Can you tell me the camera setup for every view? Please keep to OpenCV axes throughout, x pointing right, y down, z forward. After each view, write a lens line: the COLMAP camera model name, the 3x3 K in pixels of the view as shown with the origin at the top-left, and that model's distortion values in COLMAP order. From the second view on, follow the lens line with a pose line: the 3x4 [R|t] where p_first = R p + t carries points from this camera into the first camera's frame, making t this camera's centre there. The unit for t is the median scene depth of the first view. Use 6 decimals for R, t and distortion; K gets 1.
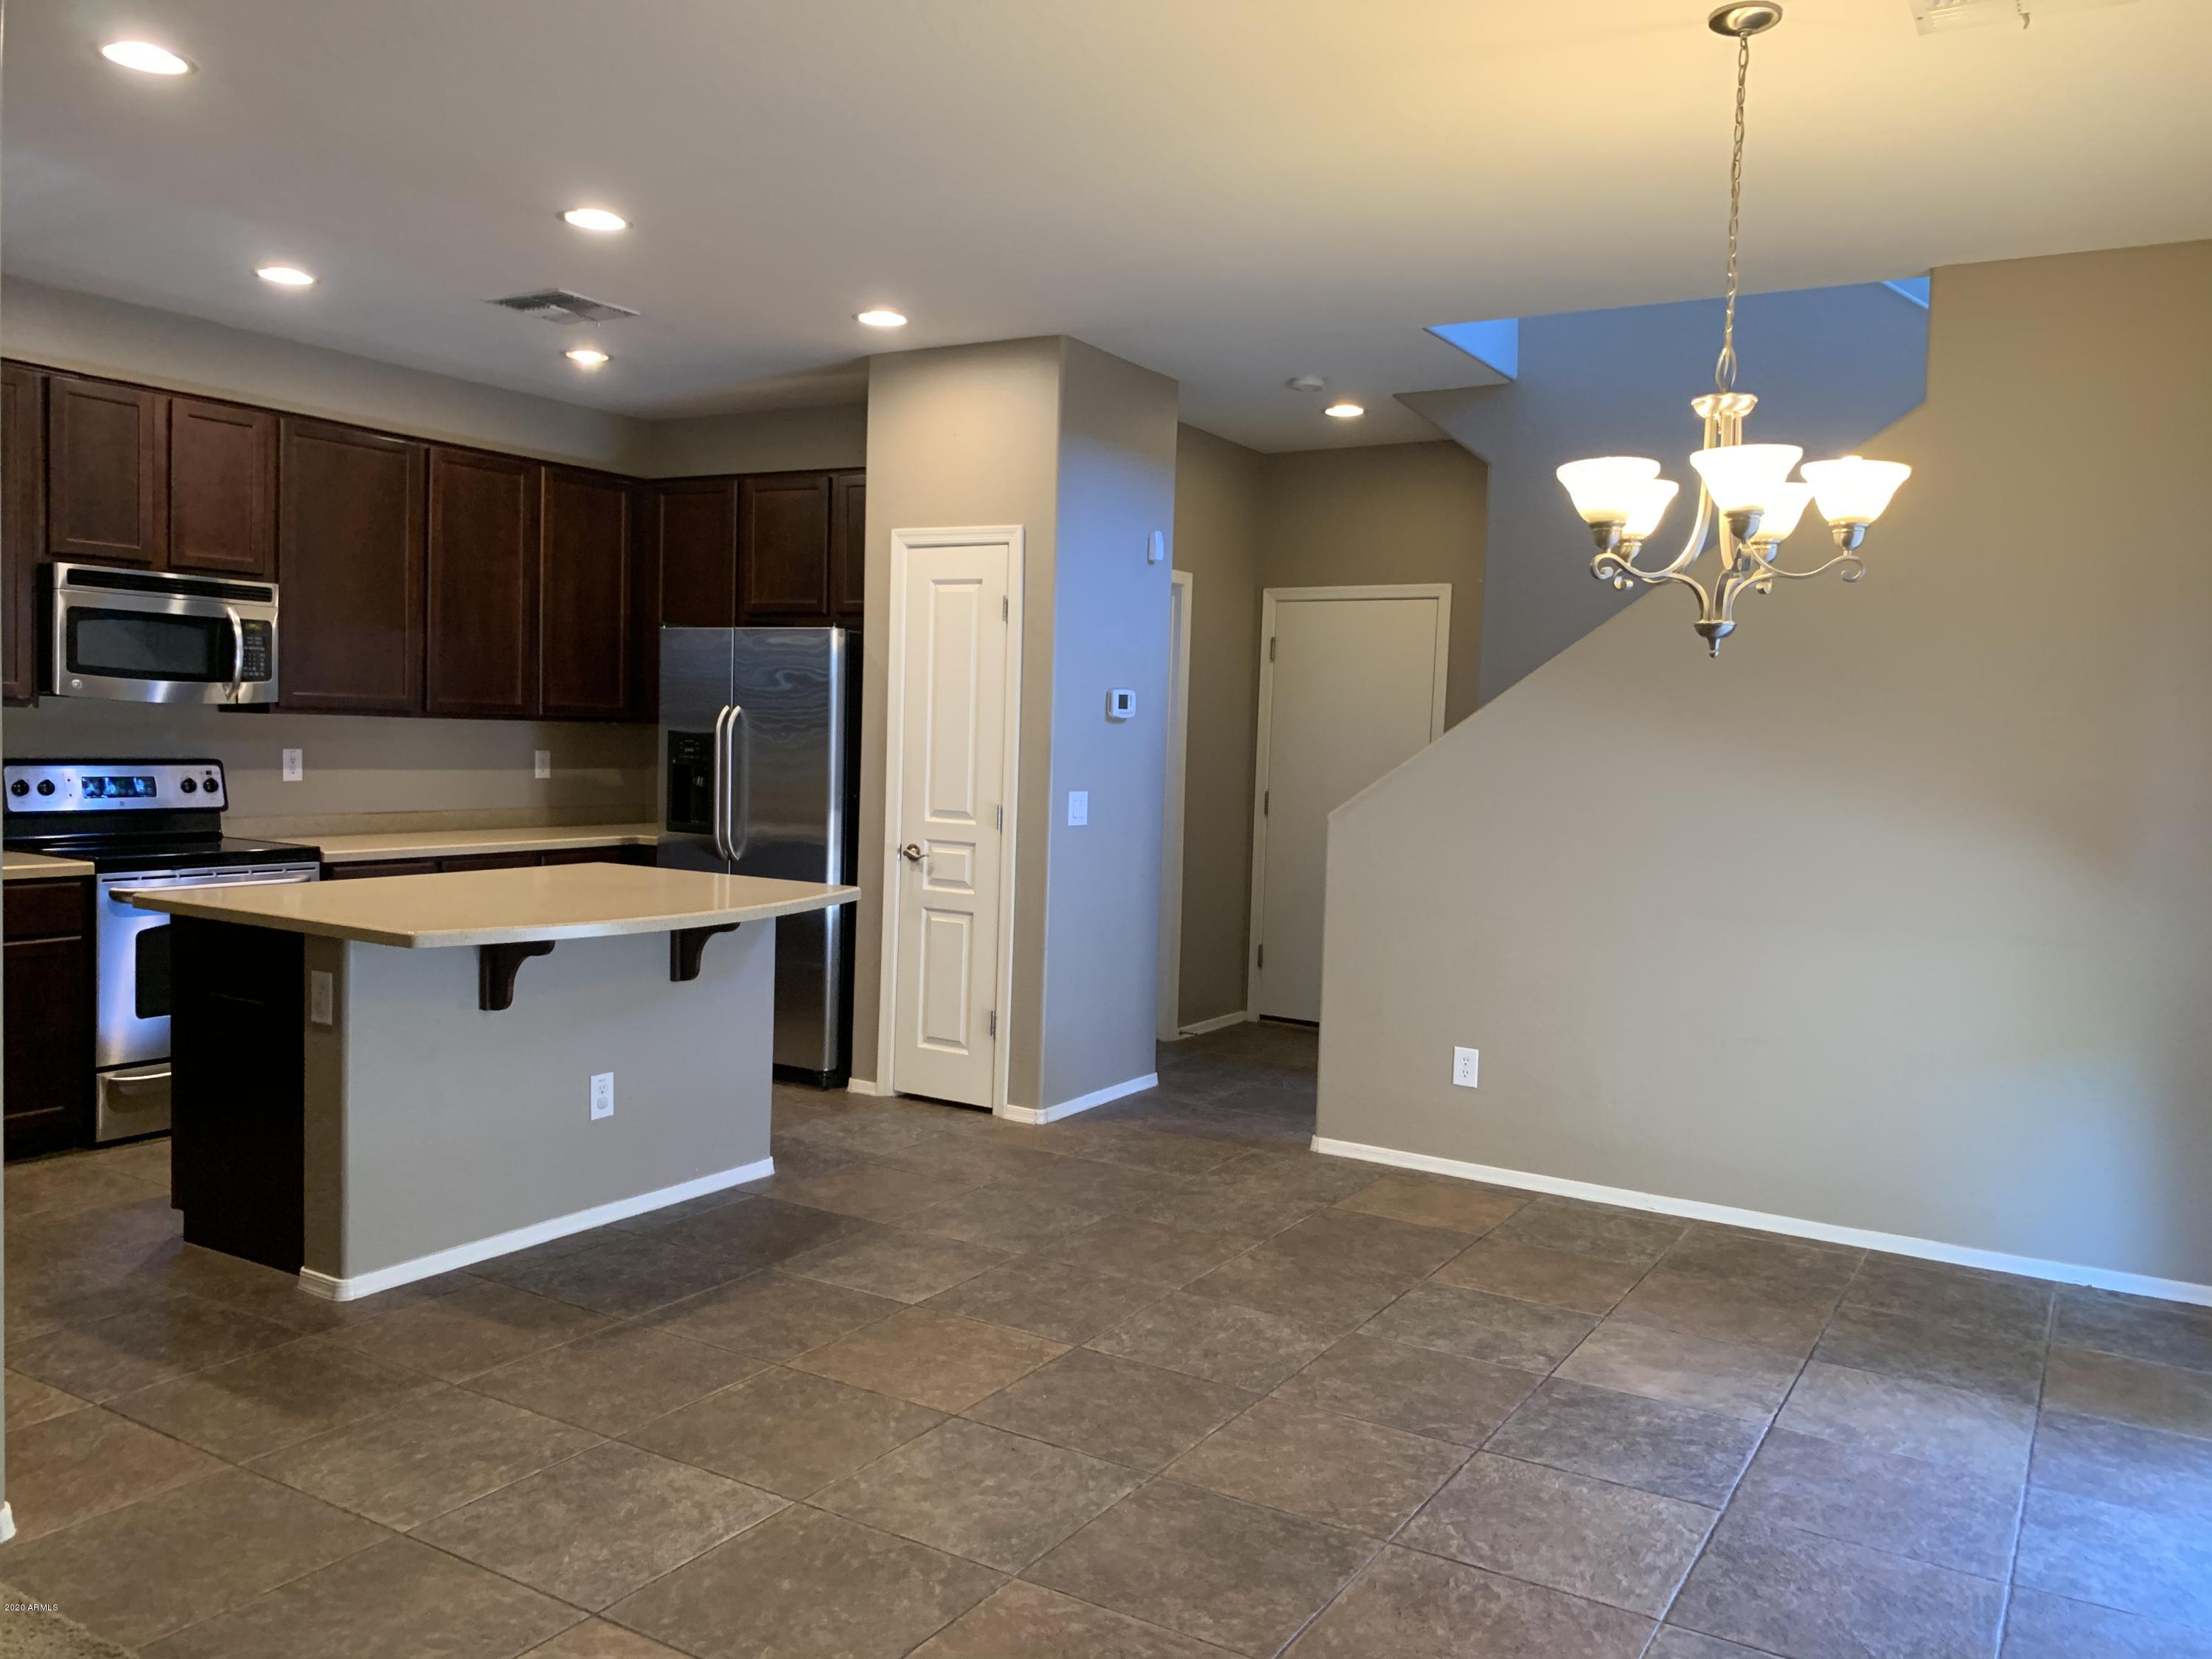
lens RADIAL K [[1693.8, 0, 1127.6], [0, 1693.8, 835.6], [0, 0, 1]] dist [0.044734, -0.039718]
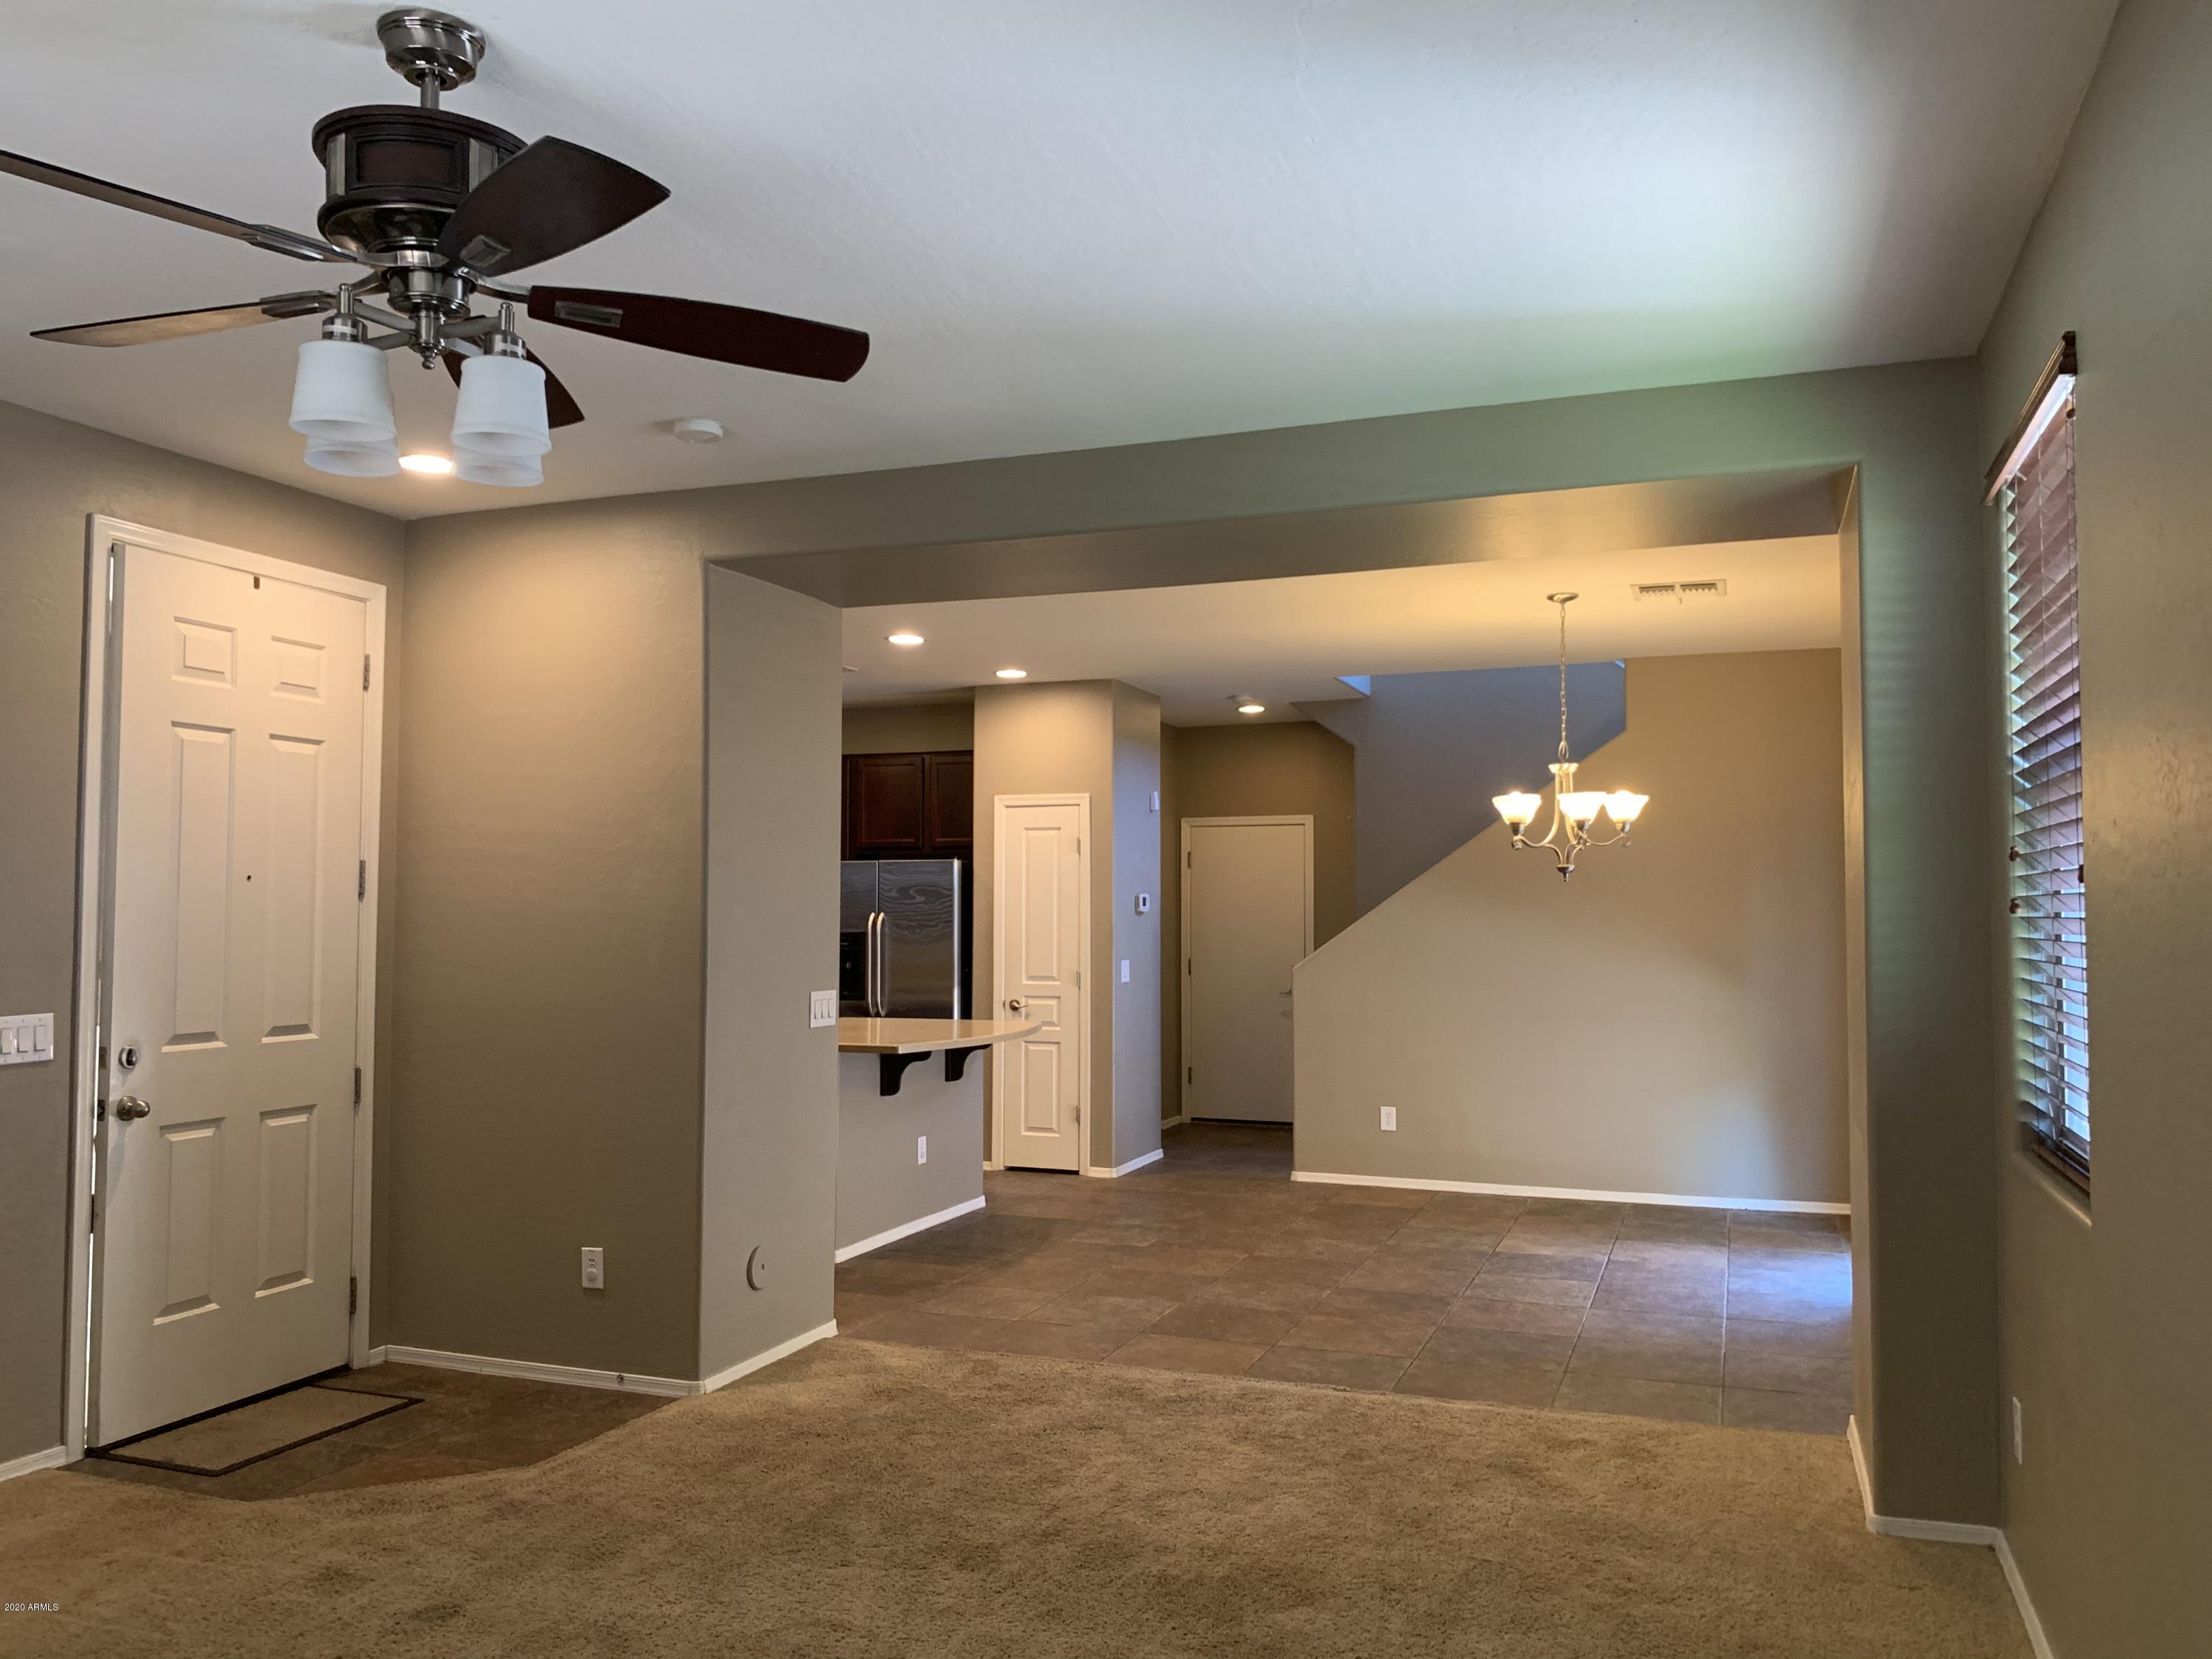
lens RADIAL K [[1693.8, 0, 1105.6], [0, 1693.8, 825.2], [0, 0, 1]] dist [0.044734, -0.039718]
pose [[0.983114, -0.022671, 0.181584, -0.446957], [0.042778, 0.993274, -0.107592, 0.023535], [-0.177924, 0.113543, 0.977472, -0.731054]]
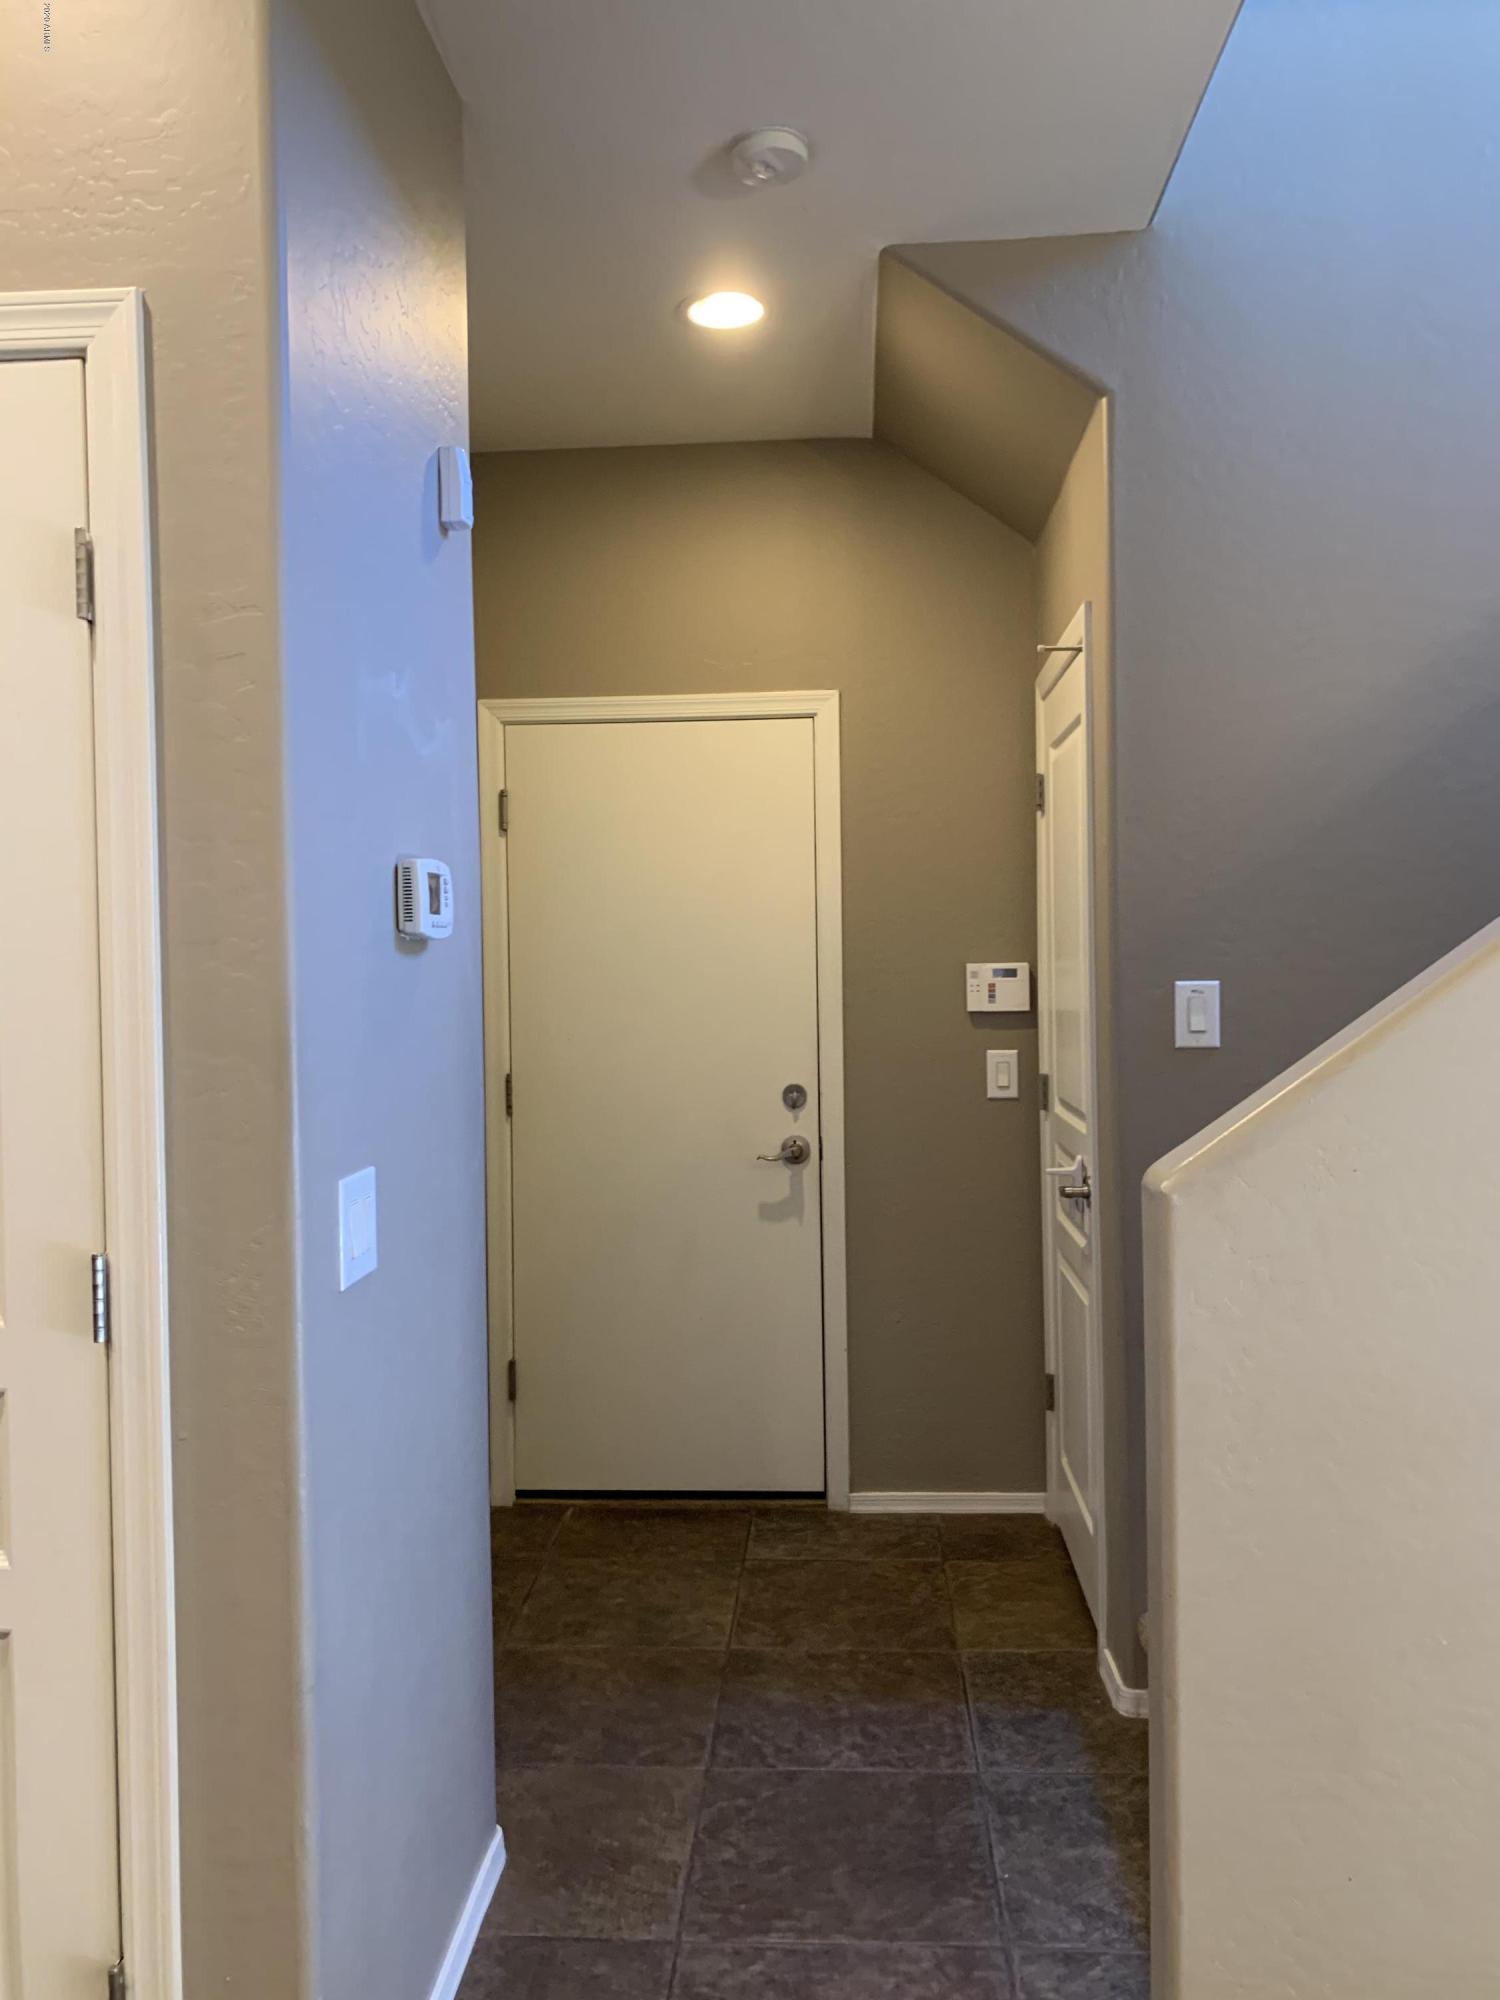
lens RADIAL K [[1531.5, 0, 747.9], [0, 1531.5, 995.6], [0, 0, 1]] dist [0.044734, -0.039718]
pose [[0.889298, -0.052095, 0.454351, -0.128151], [0.068273, 0.997481, -0.019260, -0.066155], [-0.452203, 0.048147, 0.890615, 0.962742]]
